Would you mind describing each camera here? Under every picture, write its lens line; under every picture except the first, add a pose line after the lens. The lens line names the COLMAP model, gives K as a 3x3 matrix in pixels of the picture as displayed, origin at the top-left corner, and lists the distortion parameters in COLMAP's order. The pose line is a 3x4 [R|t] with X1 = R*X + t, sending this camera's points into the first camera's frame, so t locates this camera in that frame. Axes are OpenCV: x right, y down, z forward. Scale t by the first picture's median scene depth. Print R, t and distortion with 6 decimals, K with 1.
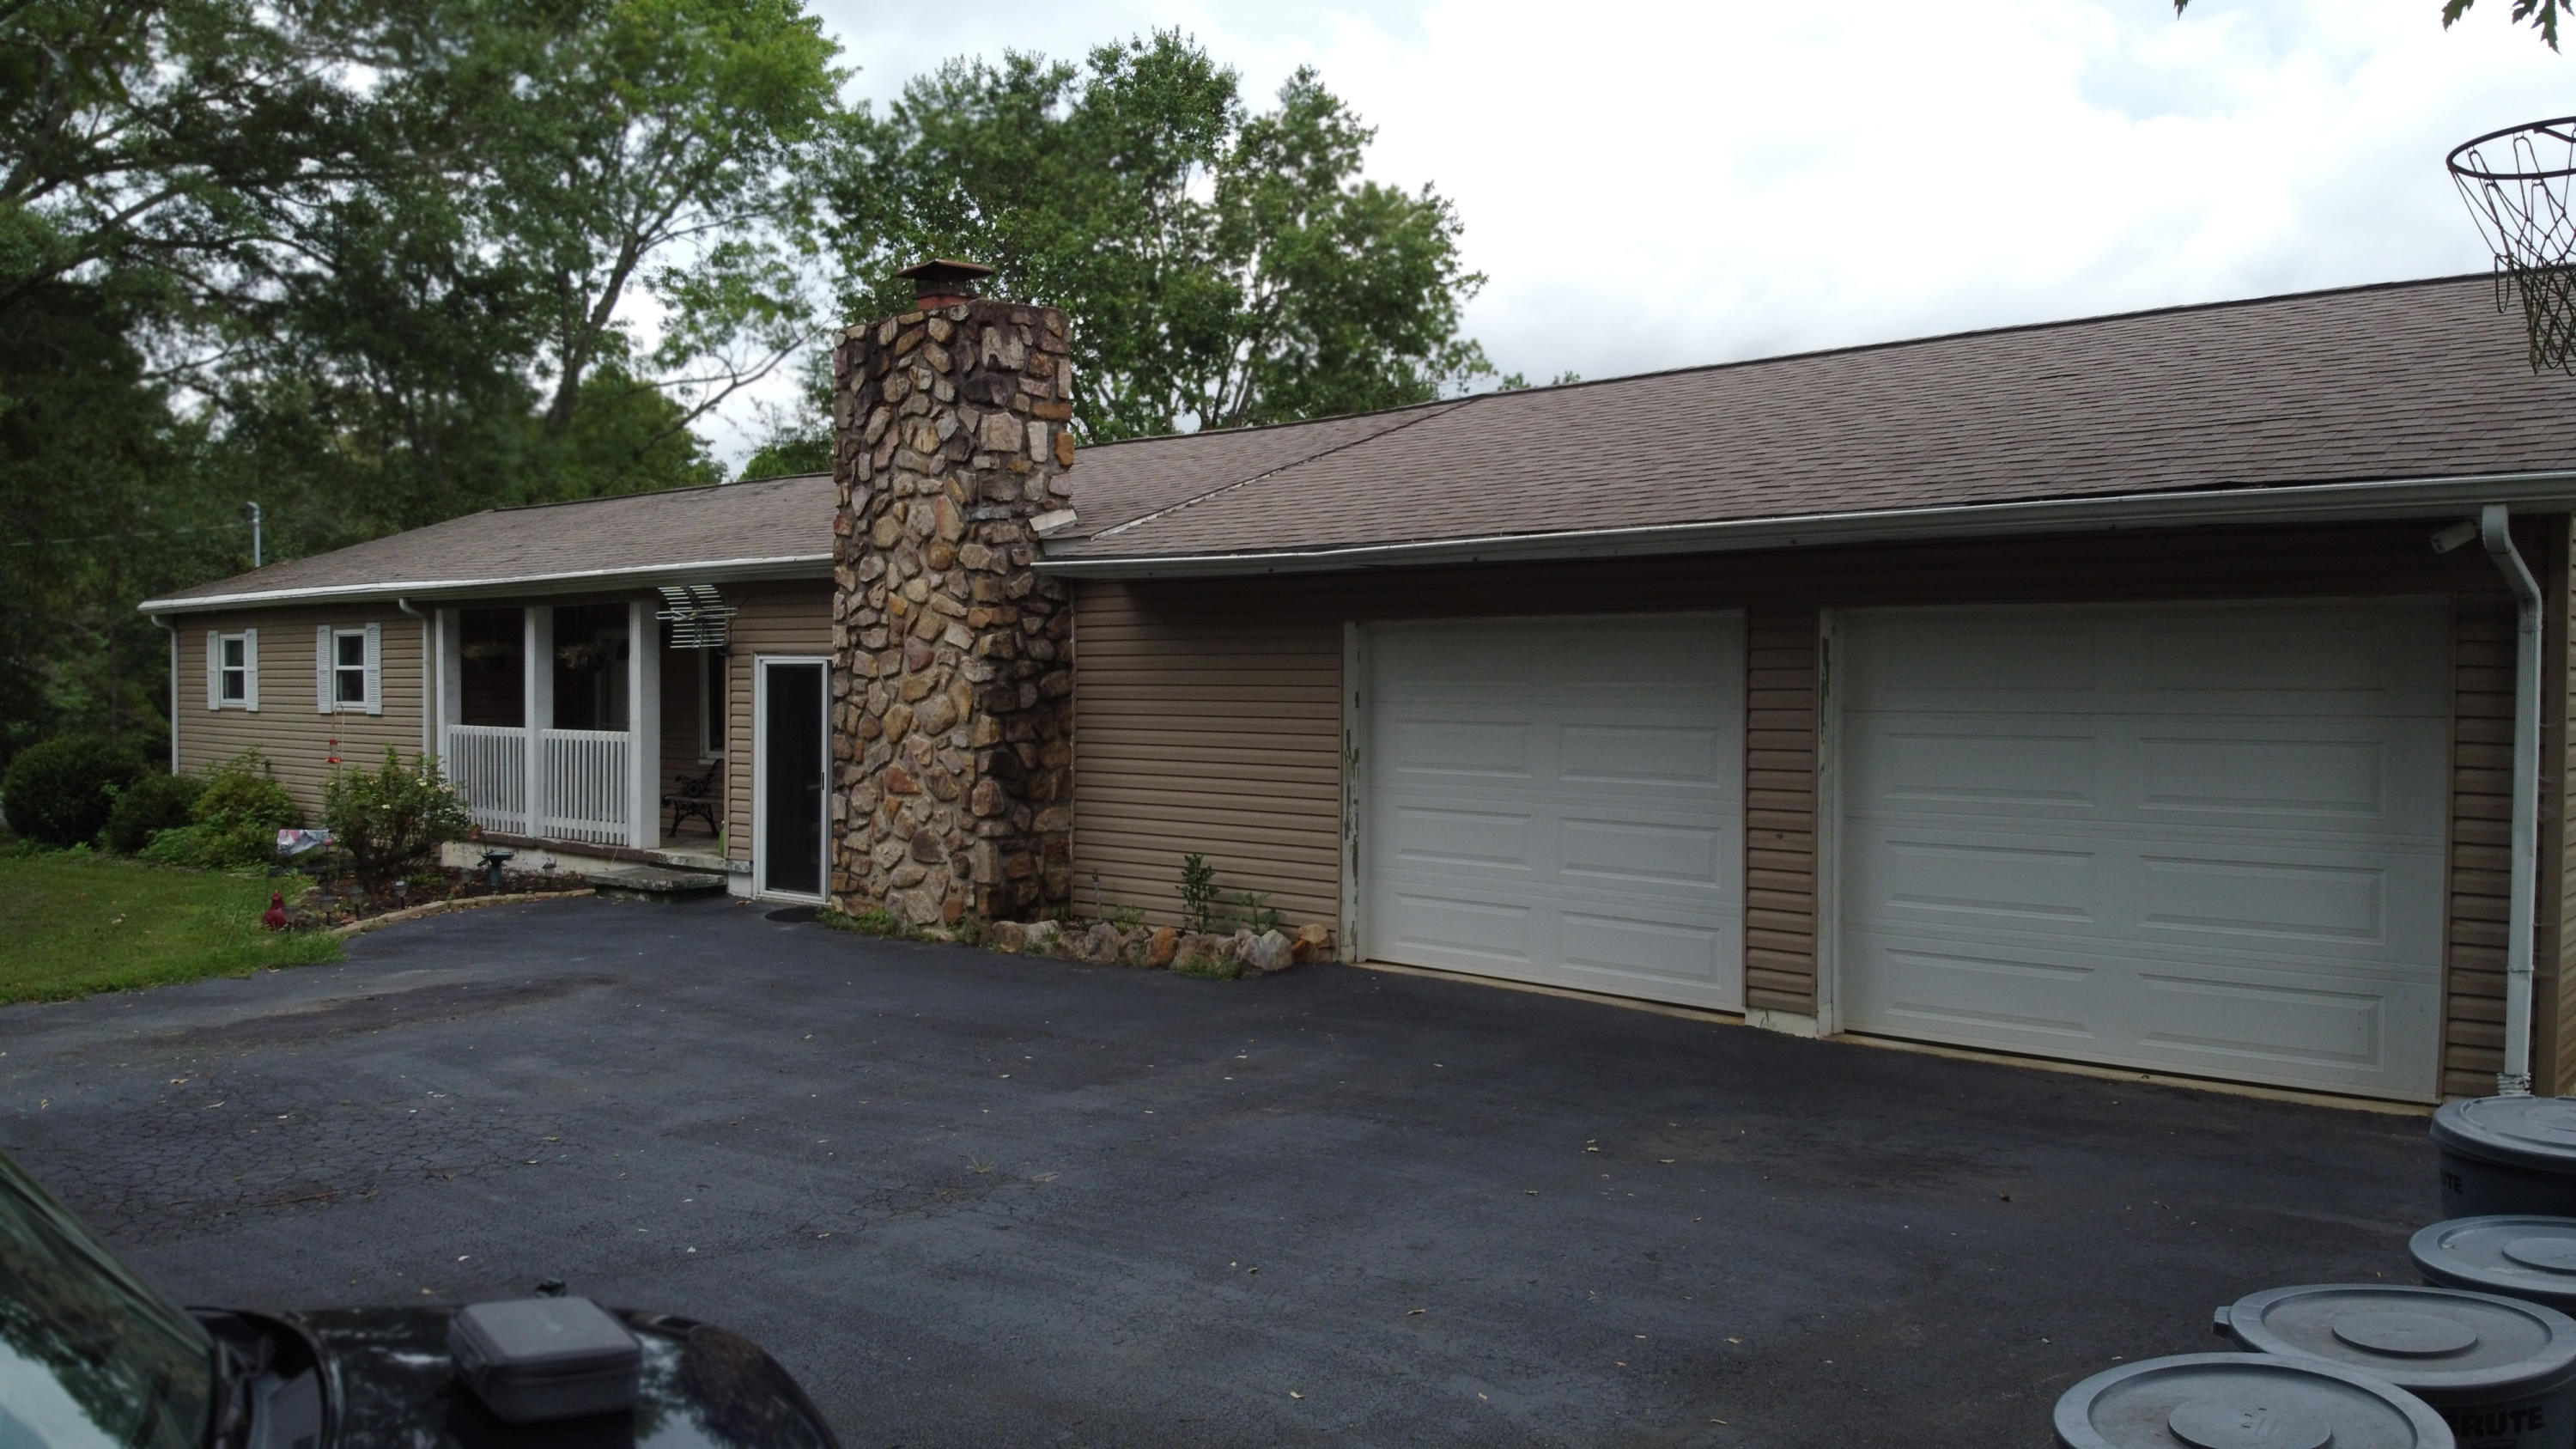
lens RADIAL K [[1916.2, 0, 1288.0], [0, 1916.2, 724.5], [0, 0, 1]] dist [0.306905, -0.838816]
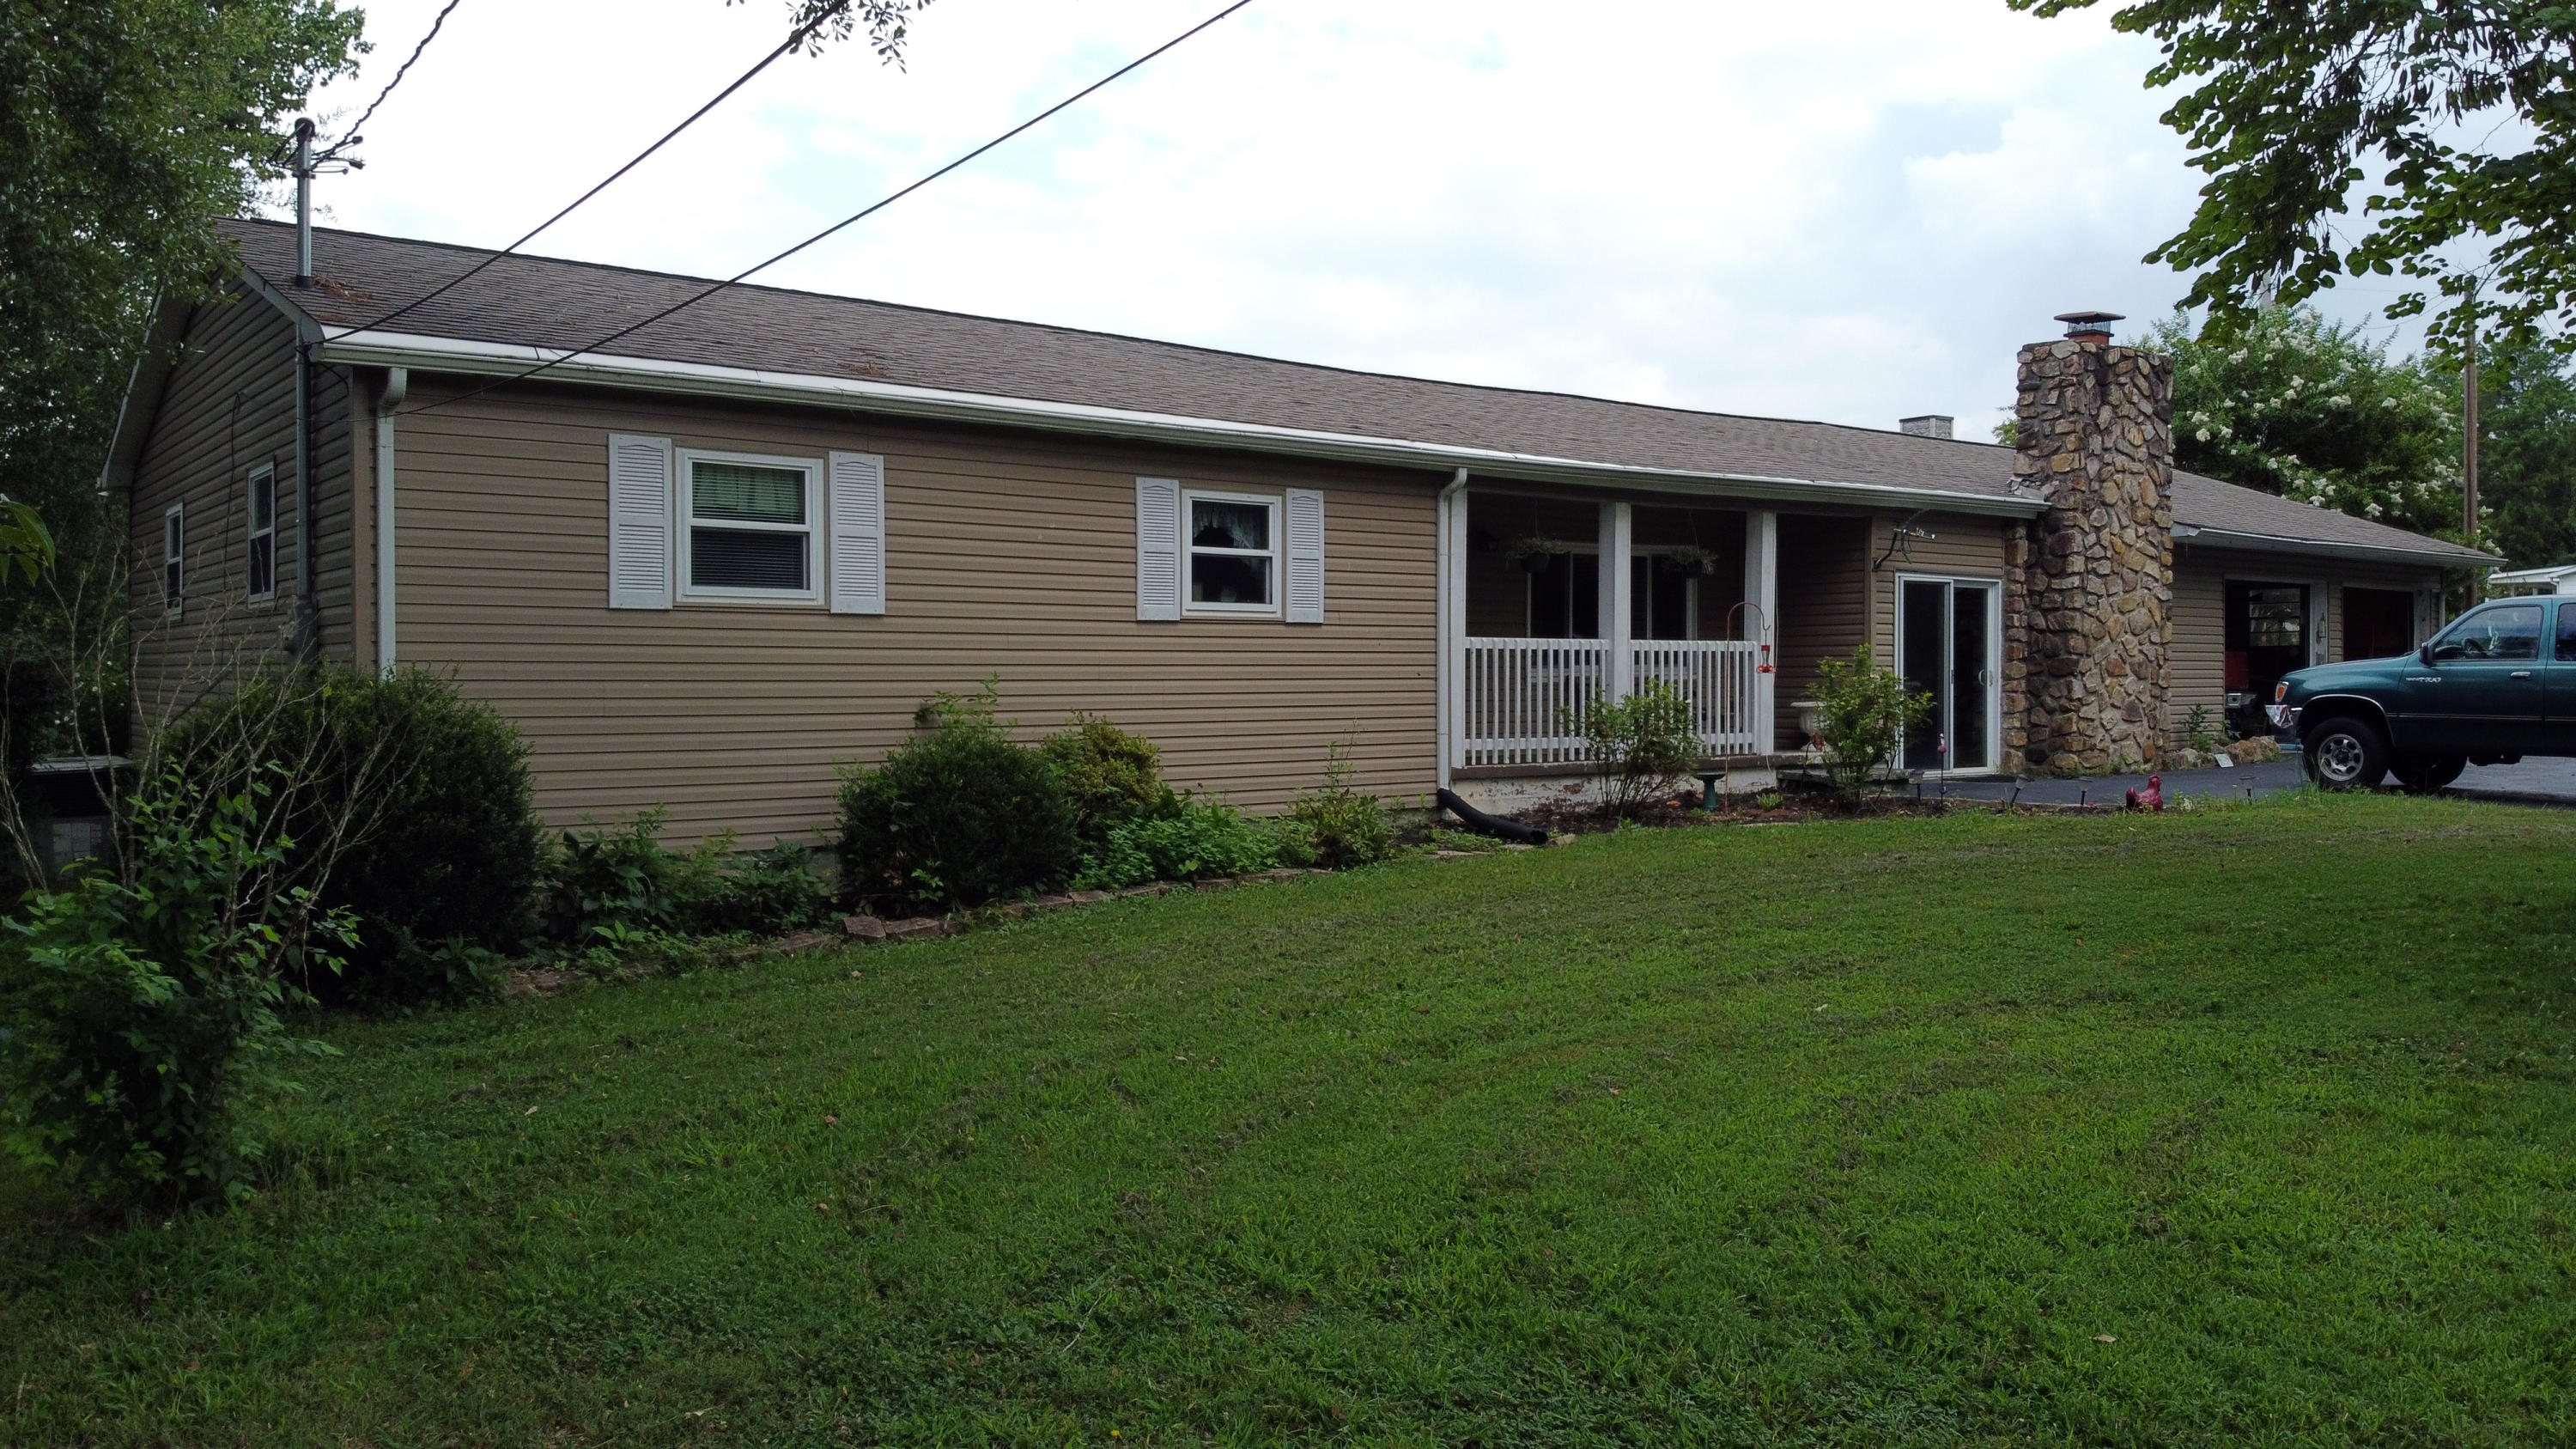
lens RADIAL K [[1916.2, 0, 1288.0], [0, 1916.2, 724.5], [0, 0, 1]] dist [0.306905, -0.838816]
pose [[0.144969, -0.028708, 0.989020, -1.703352], [0.022987, 0.999407, 0.025640, 0.019308], [-0.989169, 0.019018, 0.145543, 1.368437]]
